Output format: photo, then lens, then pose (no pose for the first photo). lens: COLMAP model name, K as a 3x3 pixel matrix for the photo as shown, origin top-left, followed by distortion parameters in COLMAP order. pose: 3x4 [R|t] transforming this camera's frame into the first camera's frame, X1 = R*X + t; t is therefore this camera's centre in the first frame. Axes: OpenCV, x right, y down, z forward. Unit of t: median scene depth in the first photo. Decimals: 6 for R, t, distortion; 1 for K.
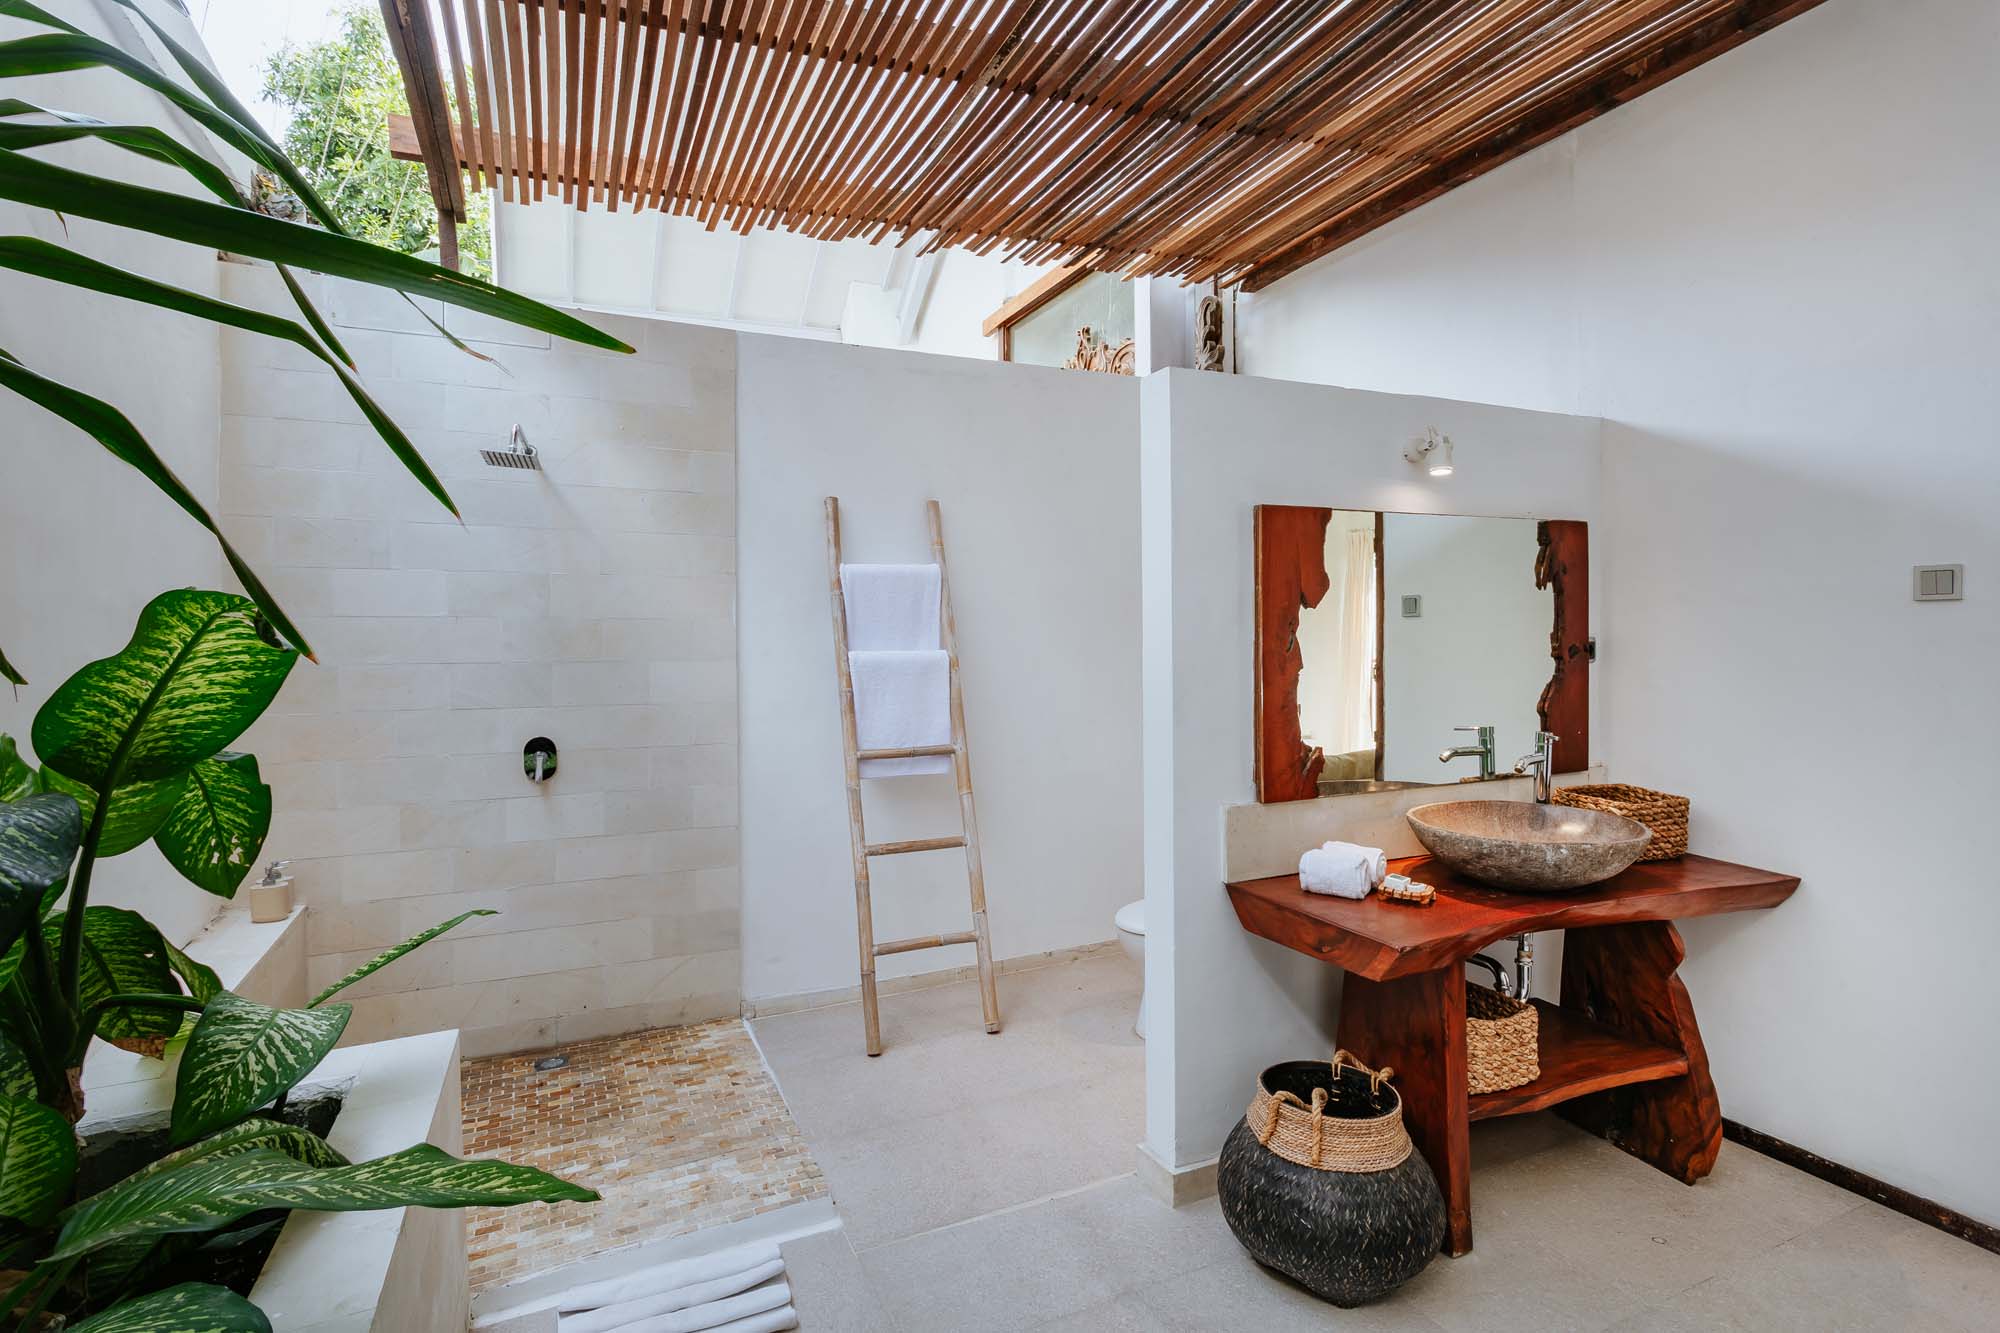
lens RADIAL K [[950.4, 0, 1008.1], [0, 950.4, 653.6], [0, 0, 1]] dist [0.000092, -0.000467]
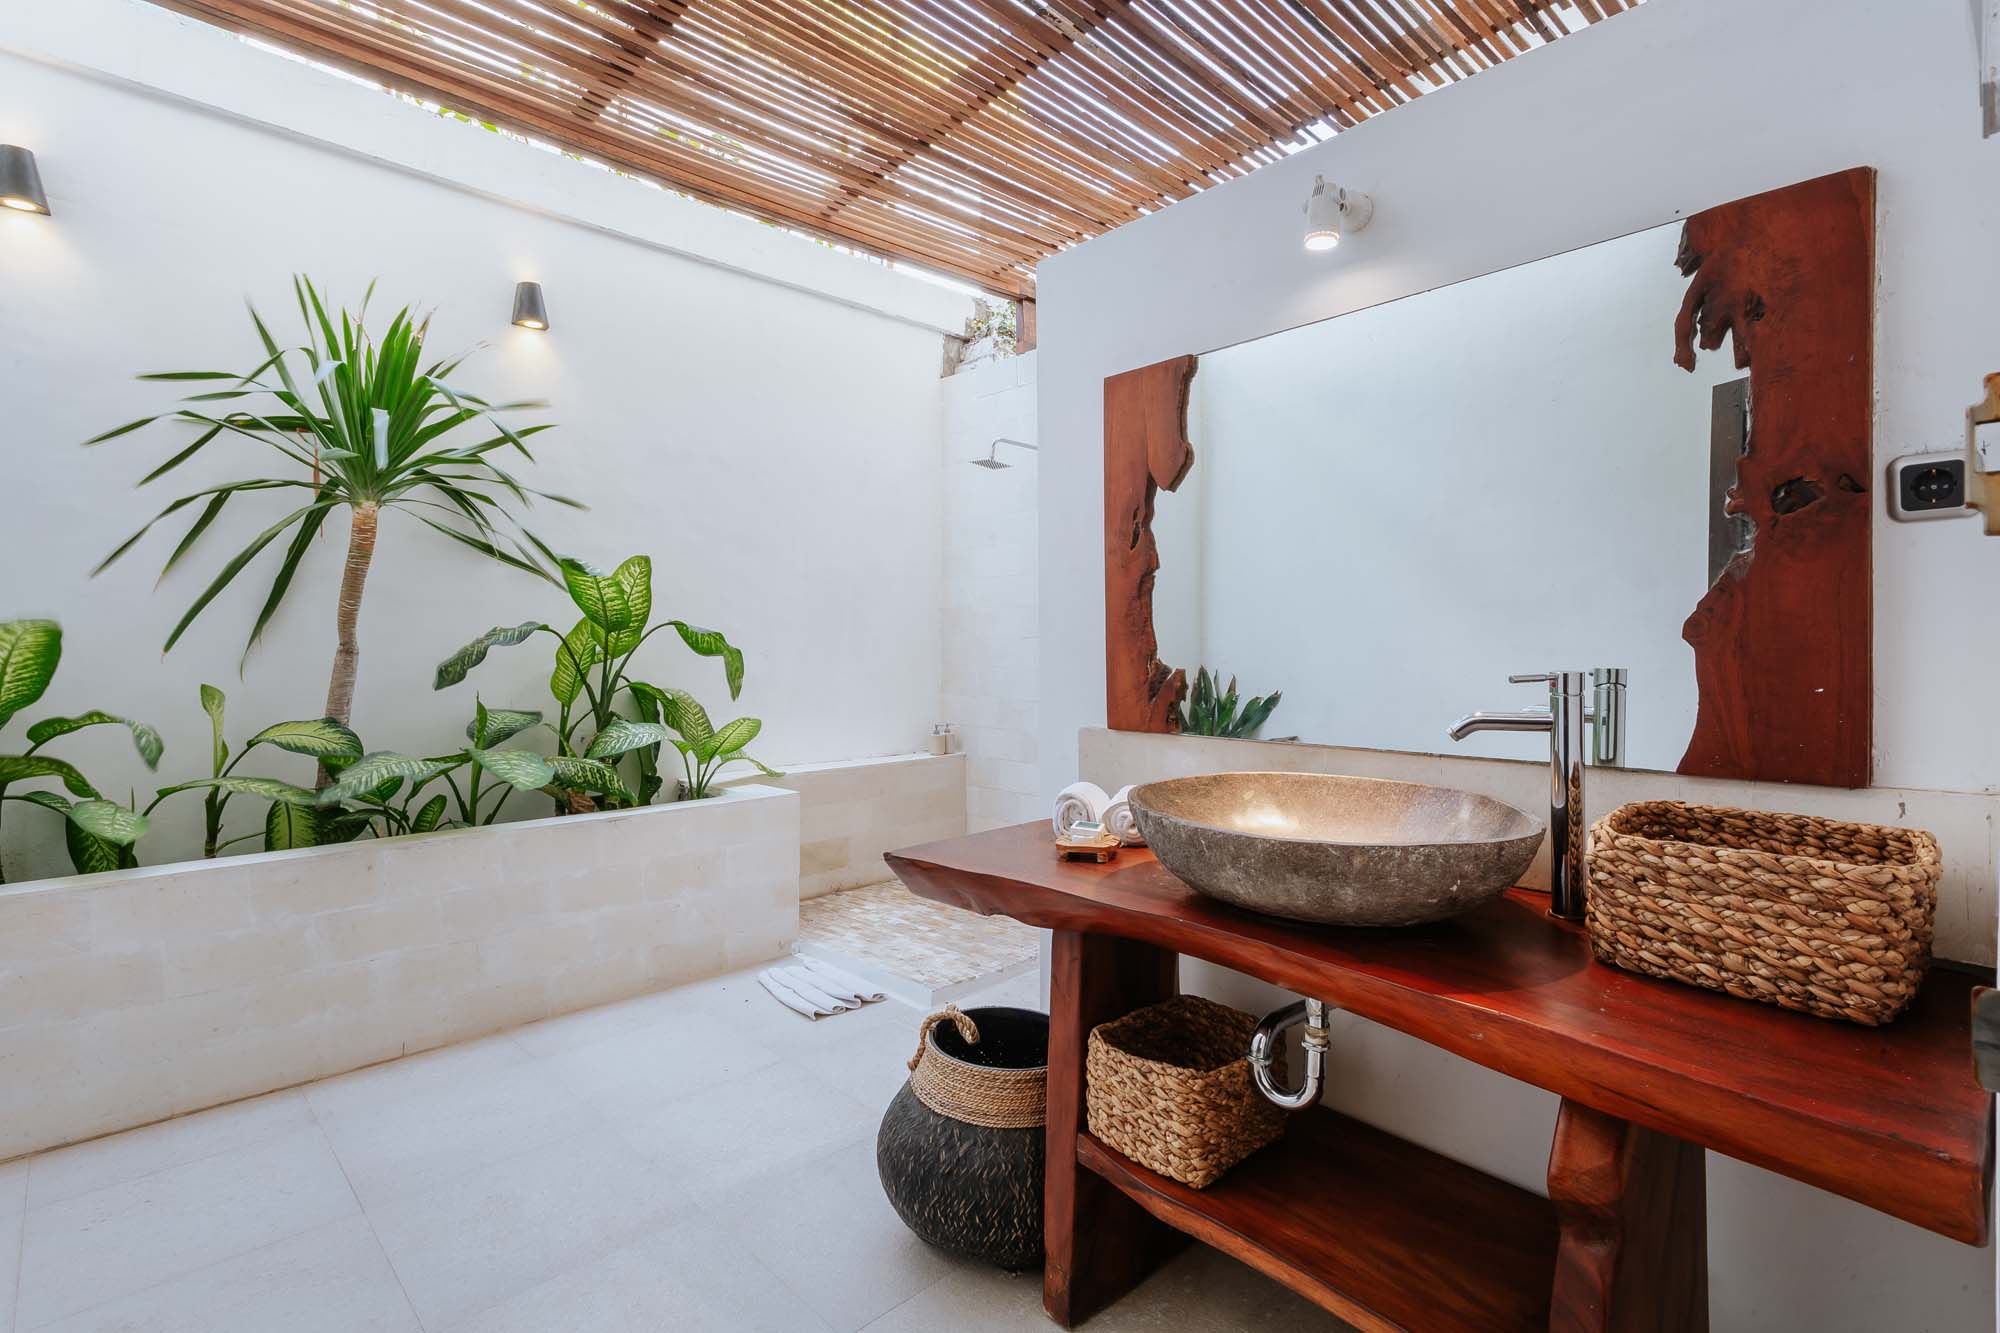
lens RADIAL K [[950.4, 0, 1008.1], [0, 950.4, 653.6], [0, 0, 1]] dist [0.000092, -0.000467]
pose [[0.323295, 0.015136, -0.946177, 1.025002], [-0.016546, 0.999810, 0.010341, 0.079828], [0.946154, 0.012312, 0.323484, 0.621896]]
